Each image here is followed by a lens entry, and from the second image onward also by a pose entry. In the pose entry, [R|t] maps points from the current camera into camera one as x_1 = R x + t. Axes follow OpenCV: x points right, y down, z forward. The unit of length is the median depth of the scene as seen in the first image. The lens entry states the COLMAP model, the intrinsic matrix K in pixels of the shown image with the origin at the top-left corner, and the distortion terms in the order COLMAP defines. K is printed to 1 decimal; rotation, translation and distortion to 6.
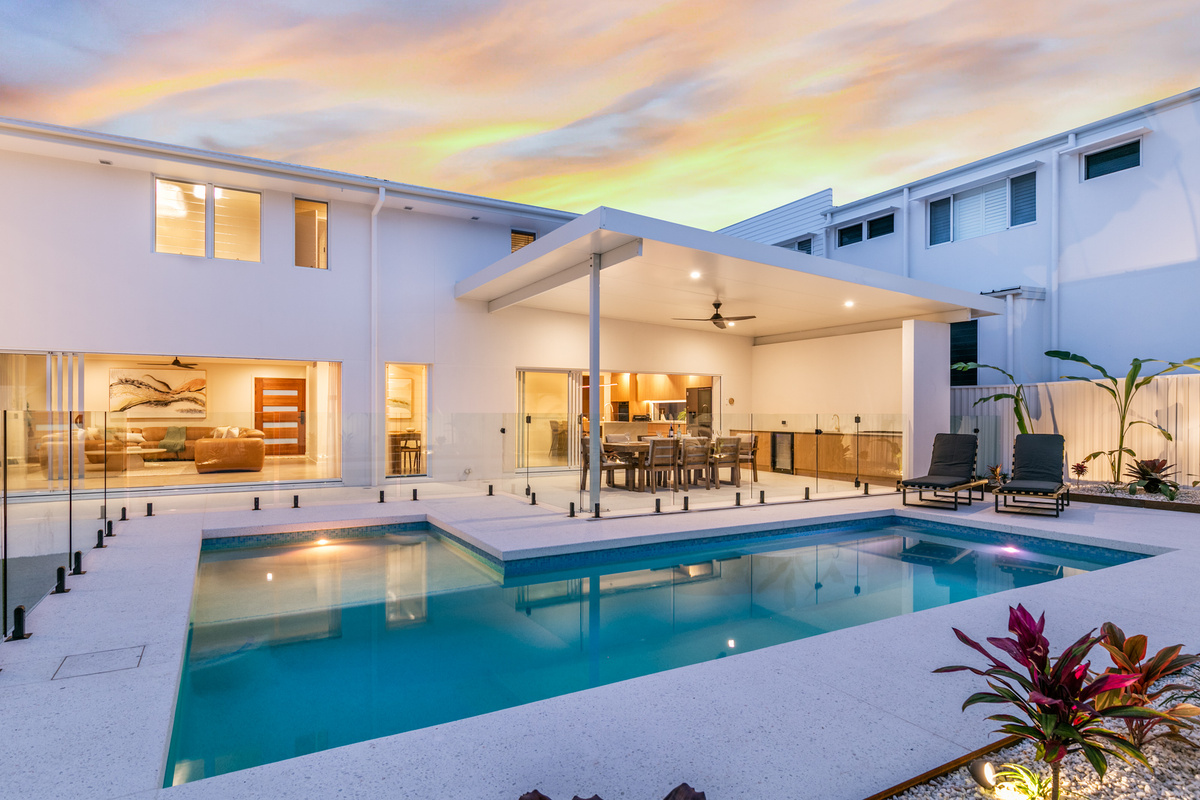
lens RADIAL K [[640.4, 0, 571.3], [0, 640.4, 403.7], [0, 0, 1]] dist [-0.000087, 0.002385]
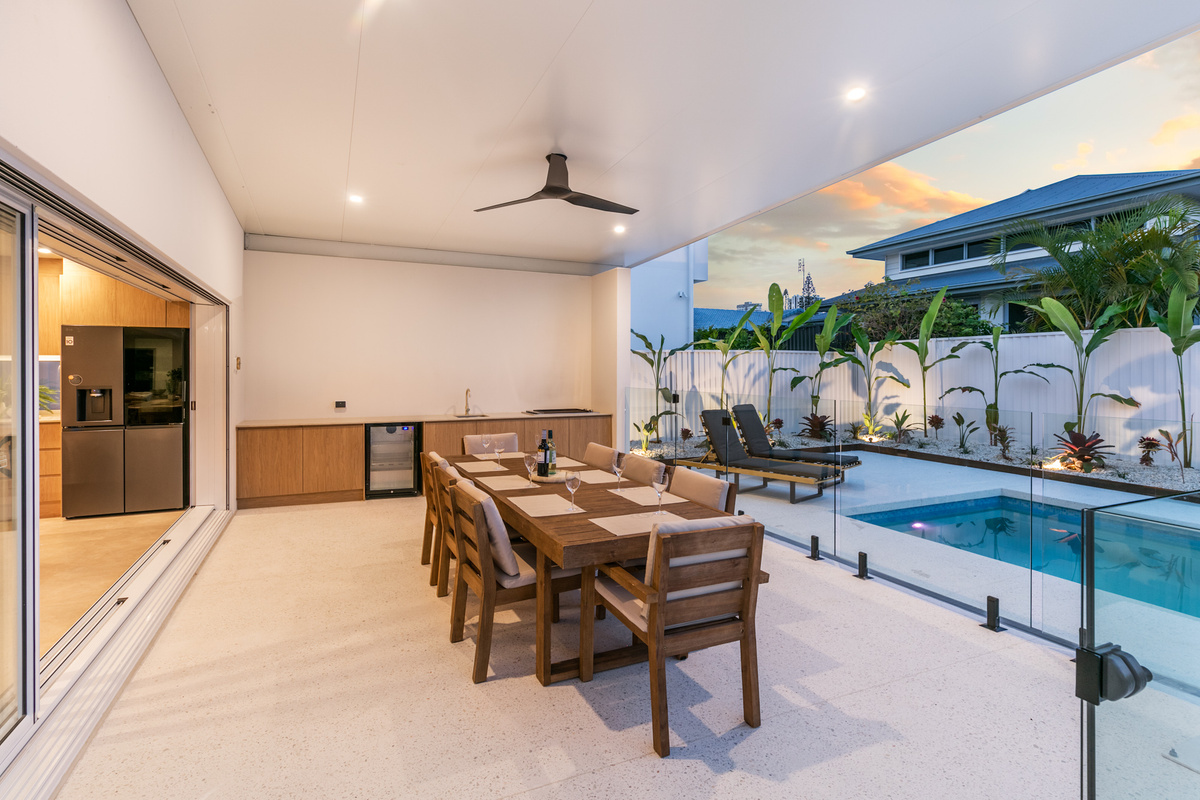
lens RADIAL K [[584.5, 0, 598.5], [0, 584.5, 372.7], [0, 0, 1]] dist [-0.000686, -0.000118]
pose [[0.068962, -0.003842, 0.997612, -0.173461], [-0.016292, 0.999855, 0.004977, -0.004596], [-0.997486, -0.016596, 0.068890, 0.860433]]
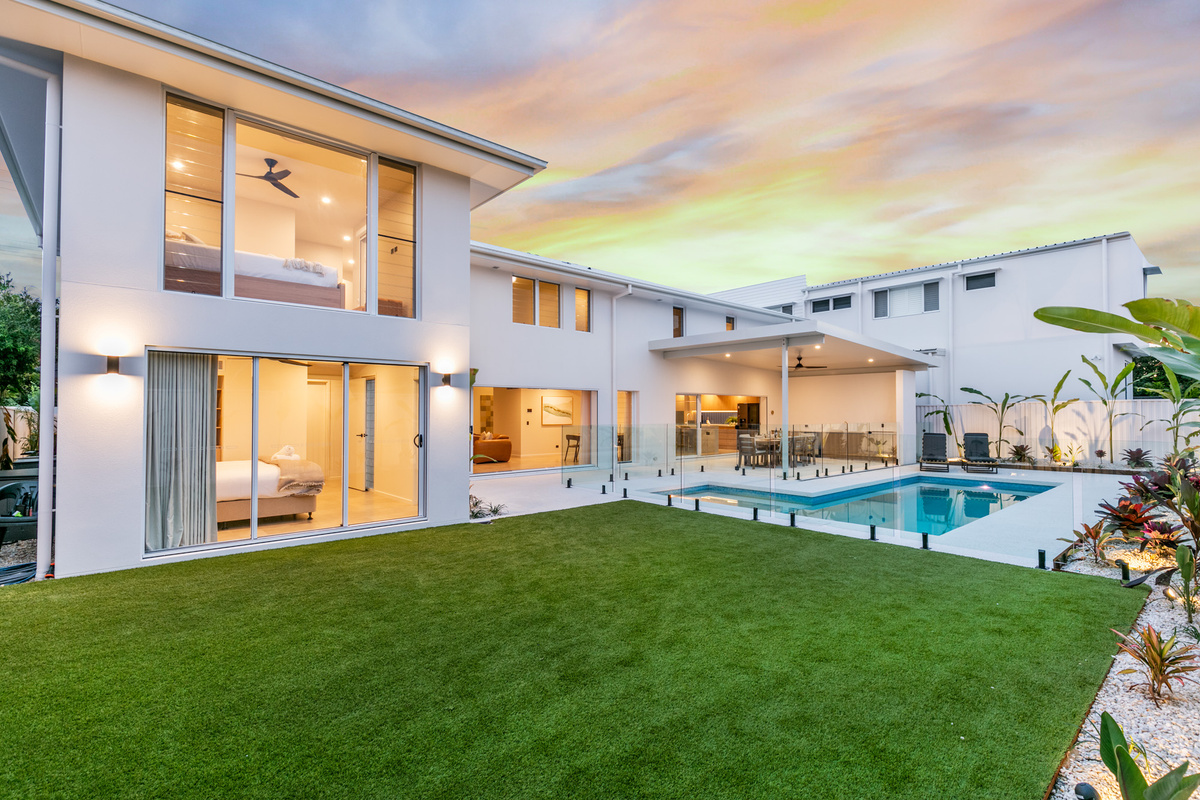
lens RADIAL K [[552.9, 0, 595.5], [0, 552.9, 404.0], [0, 0, 1]] dist [0.000624, -0.000079]
pose [[0.975131, 0.002858, 0.221610, -0.582108], [-0.002950, 0.999996, 0.000083, -0.028614], [-0.221608, -0.000735, 0.975135, -0.295037]]
